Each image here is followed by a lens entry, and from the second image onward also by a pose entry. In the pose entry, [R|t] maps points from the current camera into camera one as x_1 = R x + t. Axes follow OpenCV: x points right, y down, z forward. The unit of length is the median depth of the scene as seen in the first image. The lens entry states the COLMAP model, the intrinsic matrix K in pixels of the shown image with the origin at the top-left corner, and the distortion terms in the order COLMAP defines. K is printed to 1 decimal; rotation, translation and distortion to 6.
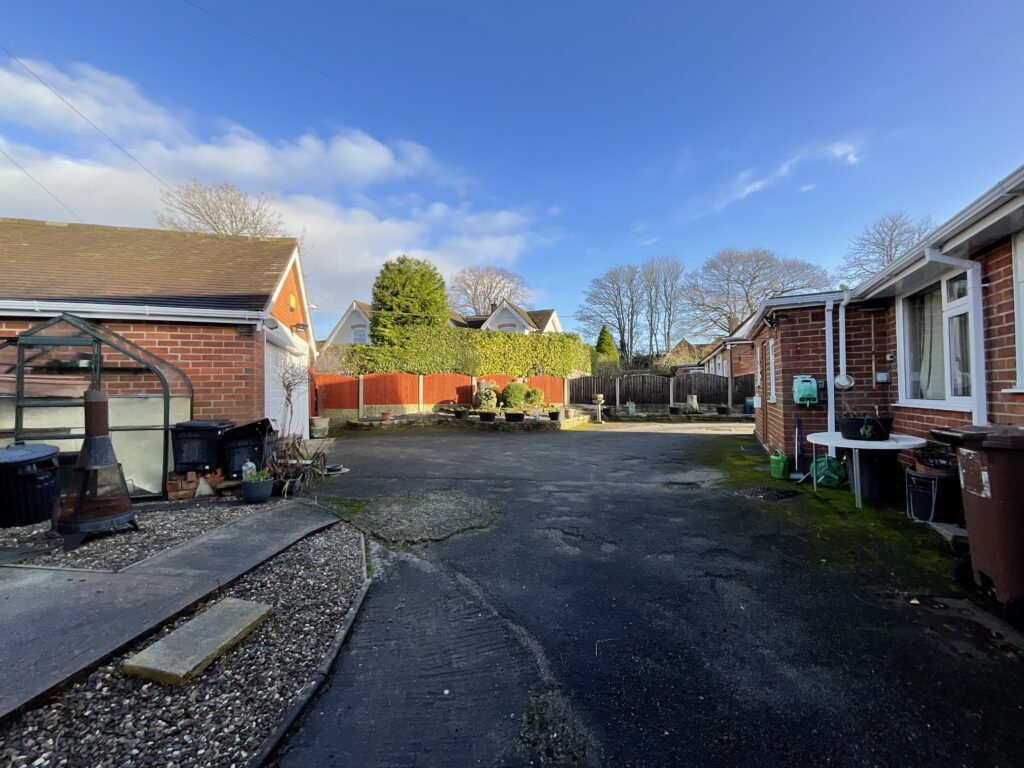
lens RADIAL K [[416.6, 0, 509.6], [0, 416.6, 385.1], [0, 0, 1]] dist [0.001967, 0.000469]
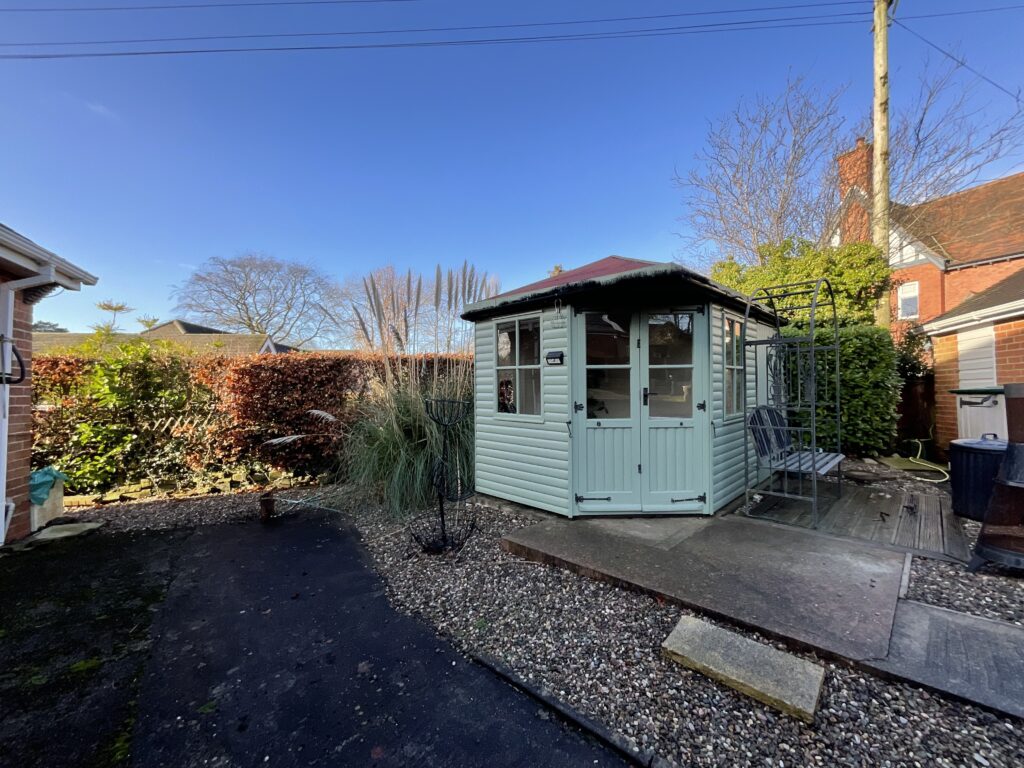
lens RADIAL K [[416.6, 0, 509.6], [0, 416.6, 385.1], [0, 0, 1]] dist [0.001967, 0.000469]
pose [[-0.641709, 0.004189, -0.766937, 0.243628], [0.032081, 0.999256, -0.021385, 0.008652], [0.766277, -0.038327, -0.641366, 1.063525]]
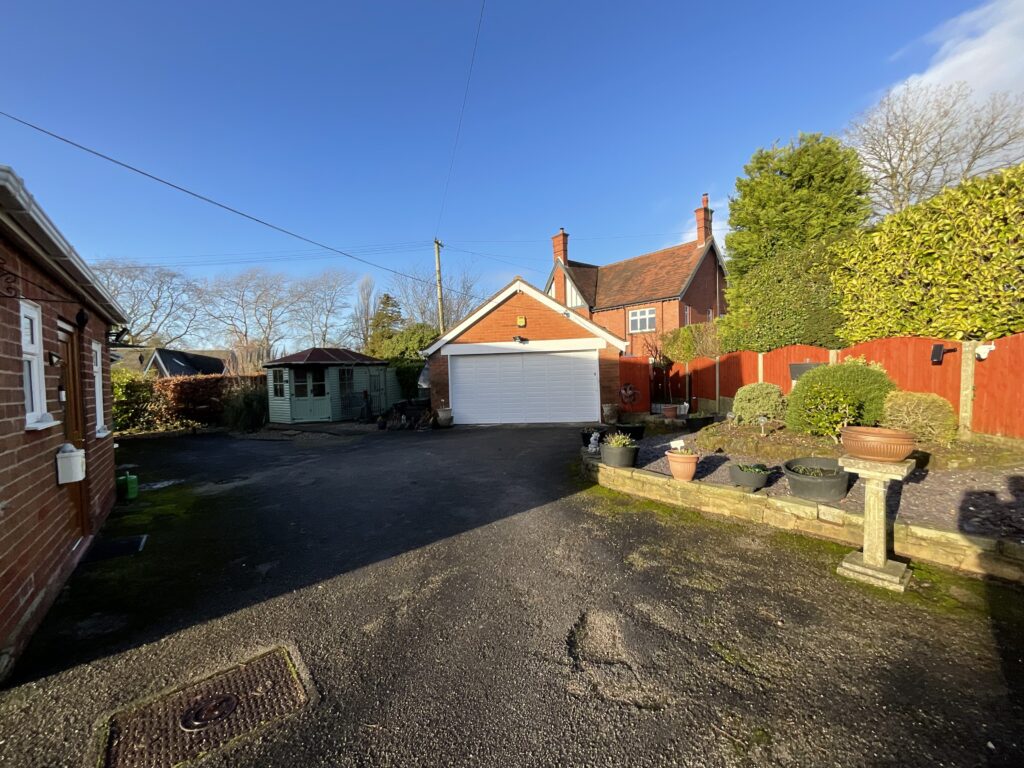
lens RADIAL K [[416.6, 0, 509.6], [0, 416.6, 385.1], [0, 0, 1]] dist [0.001967, 0.000469]
pose [[-0.445699, 0.042091, -0.894193, 2.681898], [0.053404, 0.998365, 0.020376, -0.023651], [0.893589, -0.038672, -0.447218, 5.471007]]
